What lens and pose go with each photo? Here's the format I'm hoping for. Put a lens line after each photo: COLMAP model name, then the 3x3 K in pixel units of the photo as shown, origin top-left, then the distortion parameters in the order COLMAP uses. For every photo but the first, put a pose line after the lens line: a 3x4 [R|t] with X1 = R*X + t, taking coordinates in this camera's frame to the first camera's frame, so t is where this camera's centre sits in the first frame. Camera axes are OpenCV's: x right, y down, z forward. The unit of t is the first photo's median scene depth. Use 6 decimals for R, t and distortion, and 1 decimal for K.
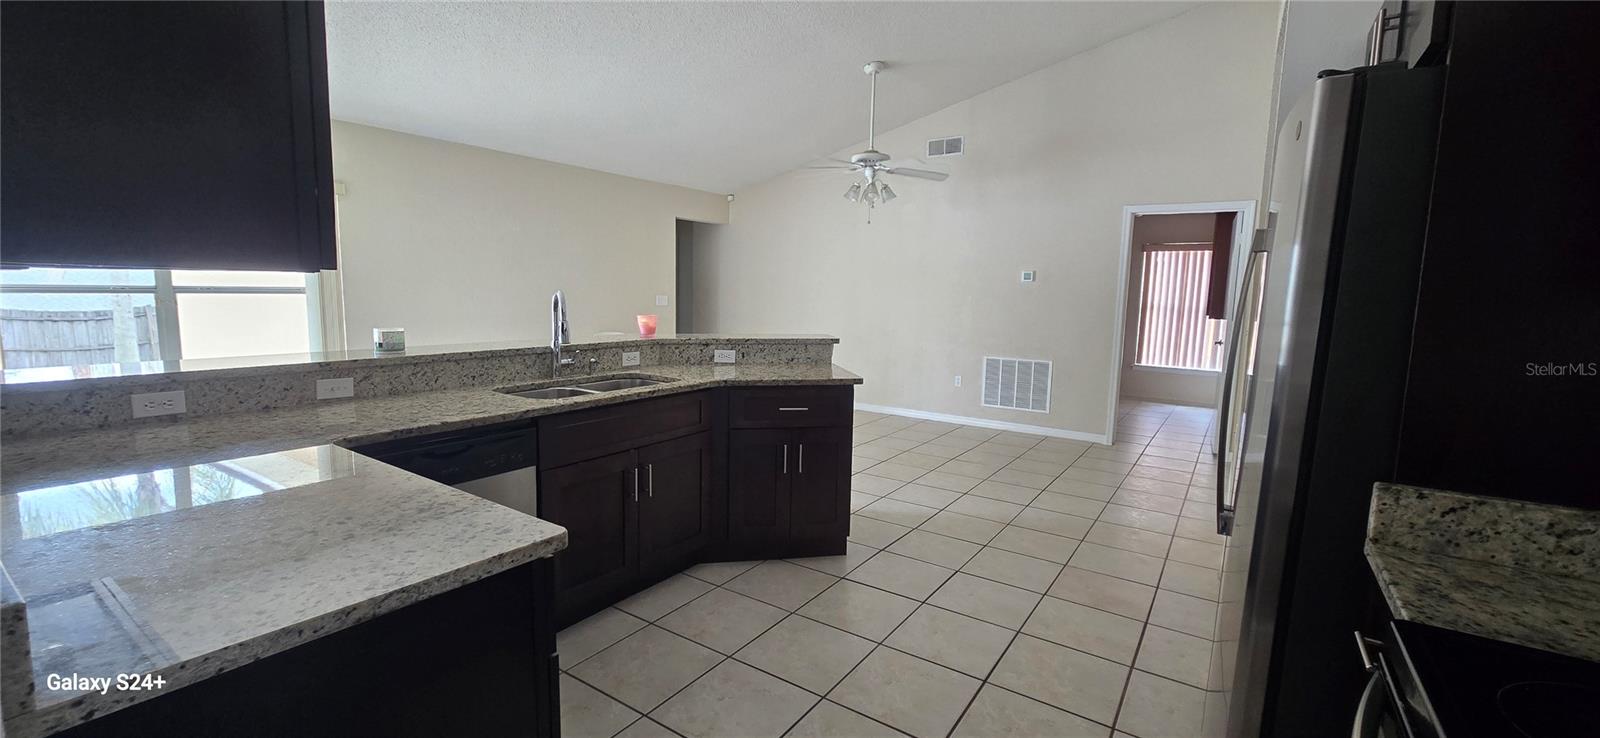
lens RADIAL K [[651.2, 0, 798.8], [0, 651.2, 377.8], [0, 0, 1]] dist [0.002945, 0.000269]
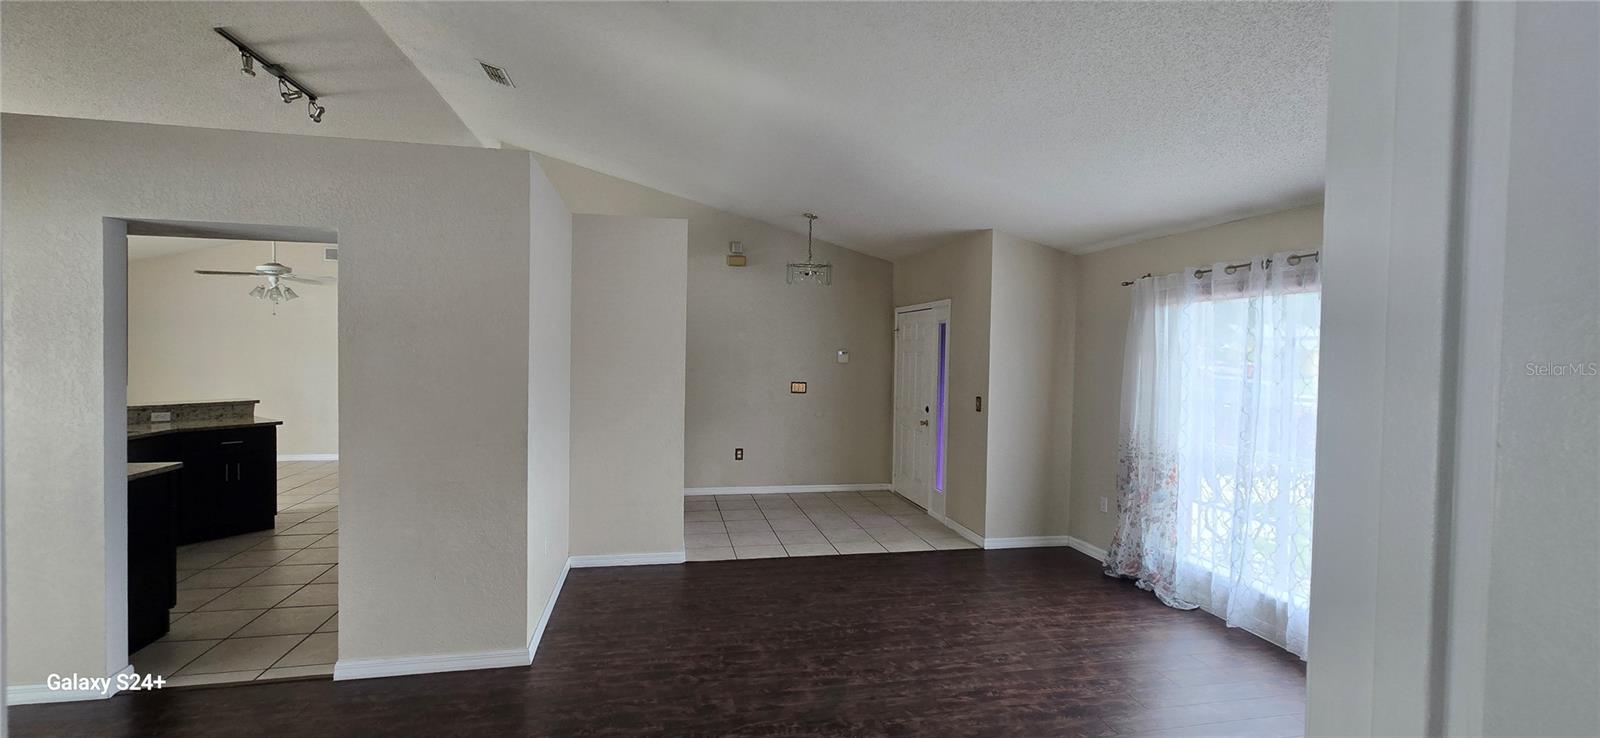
lens RADIAL K [[651.2, 0, 805.3], [0, 651.2, 369.4], [0, 0, 1]] dist [0.002945, 0.000269]
pose [[0.692057, -0.028212, 0.721292, -0.168322], [0.078980, 0.996196, -0.036815, 0.031184], [-0.717509, 0.082446, 0.691652, -1.119709]]
